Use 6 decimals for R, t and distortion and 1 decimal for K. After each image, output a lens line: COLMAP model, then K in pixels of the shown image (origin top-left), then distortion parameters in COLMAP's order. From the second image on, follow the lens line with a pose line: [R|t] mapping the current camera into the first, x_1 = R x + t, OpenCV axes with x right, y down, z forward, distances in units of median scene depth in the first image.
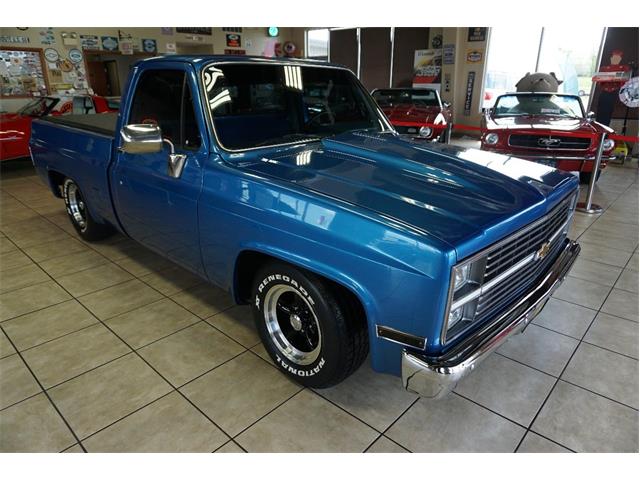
lens RADIAL K [[426.9, 0, 316.2], [0, 426.9, 239.7], [0, 0, 1]] dist [-0.046054, 0.036272]
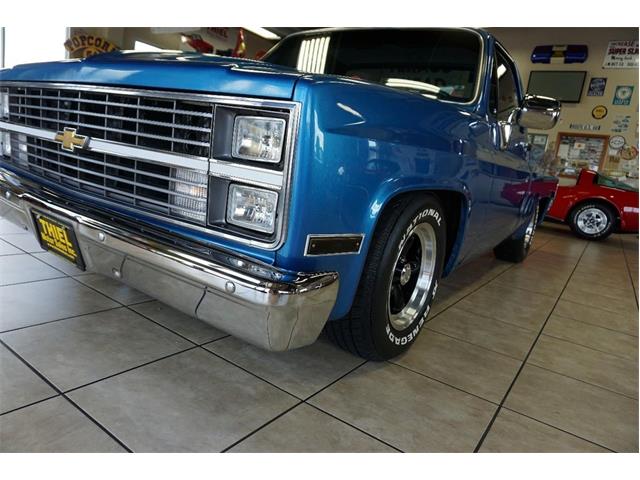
lens RADIAL K [[426.9, 0, 316.2], [0, 426.9, 239.7], [0, 0, 1]] dist [-0.046054, 0.036272]
pose [[0.135785, 0.200711, -0.970195, 0.951137], [-0.472372, 0.873907, 0.114680, -0.068410], [0.870877, 0.442721, 0.213474, 0.953865]]
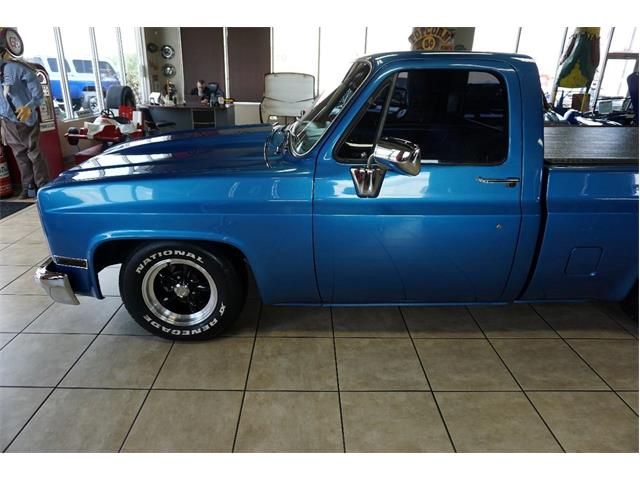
lens RADIAL K [[426.9, 0, 316.2], [0, 426.9, 239.7], [0, 0, 1]] dist [-0.046054, 0.036272]
pose [[-0.720273, 0.233313, -0.653278, 0.753295], [-0.263977, 0.778702, 0.569156, -0.649456], [0.641500, 0.582398, -0.499289, 1.740073]]
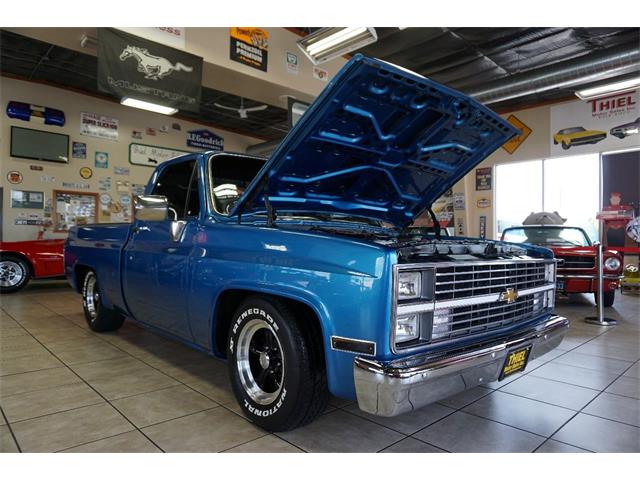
lens RADIAL K [[429.3, 0, 315.6], [0, 429.3, 239.9], [0, 0, 1]] dist [-0.050384, 0.043667]
pose [[0.997274, 0.008543, -0.073285, 0.109332], [-0.034225, 0.933507, -0.356923, 0.215749], [0.065363, 0.358458, 0.931255, -0.026621]]
